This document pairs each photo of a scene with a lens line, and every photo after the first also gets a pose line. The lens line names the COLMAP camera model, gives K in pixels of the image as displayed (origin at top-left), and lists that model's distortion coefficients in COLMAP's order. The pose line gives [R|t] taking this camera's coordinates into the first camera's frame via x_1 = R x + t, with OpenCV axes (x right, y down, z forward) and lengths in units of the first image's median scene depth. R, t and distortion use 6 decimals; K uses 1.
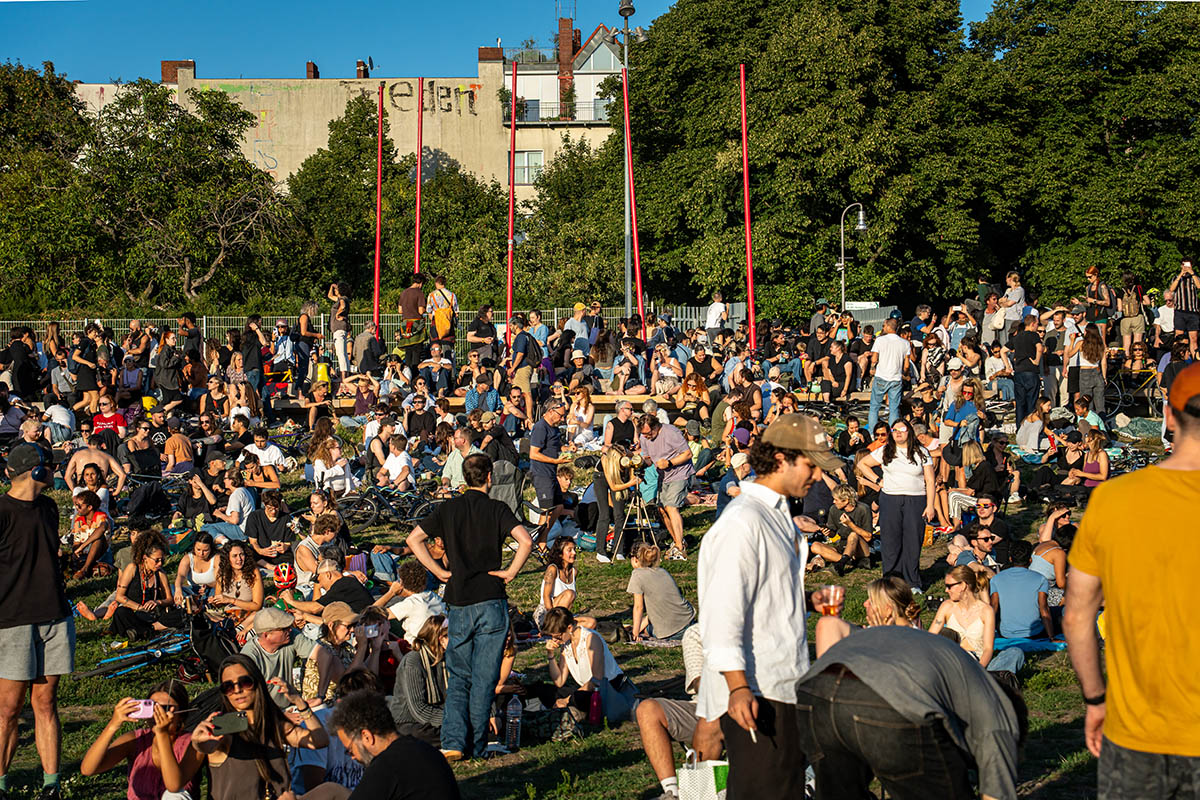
lens RADIAL K [[2495.8, 0, 600.3], [0, 2495.8, 400.0], [0, 0, 1]] dist [-0.037990, 0.000000]
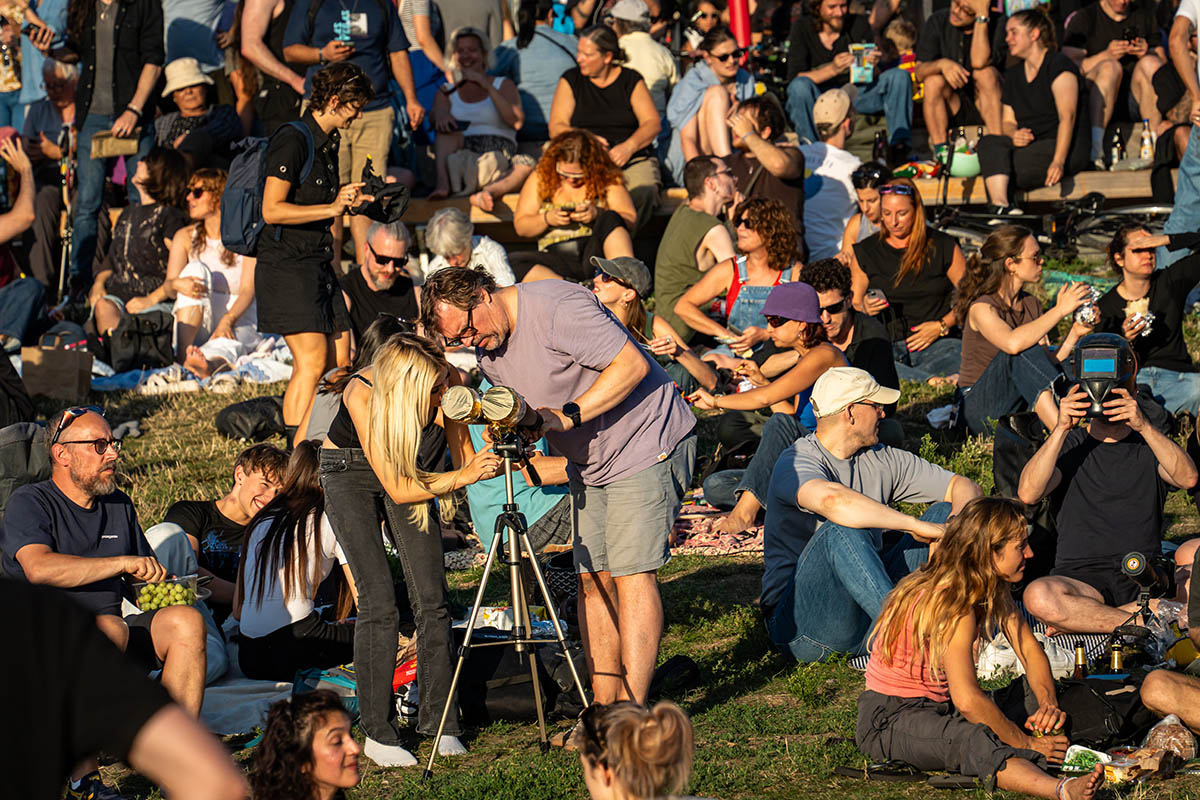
lens RADIAL K [[6905.0, 0, 599.1], [0, 6905.0, 401.0], [0, 0, 1]] dist [2.794471, 0.000000]
pose [[0.997601, -0.030067, 0.062354, -0.013299], [0.028832, 0.999372, 0.020609, 0.005752], [-0.062934, -0.018762, 0.997841, 0.140697]]
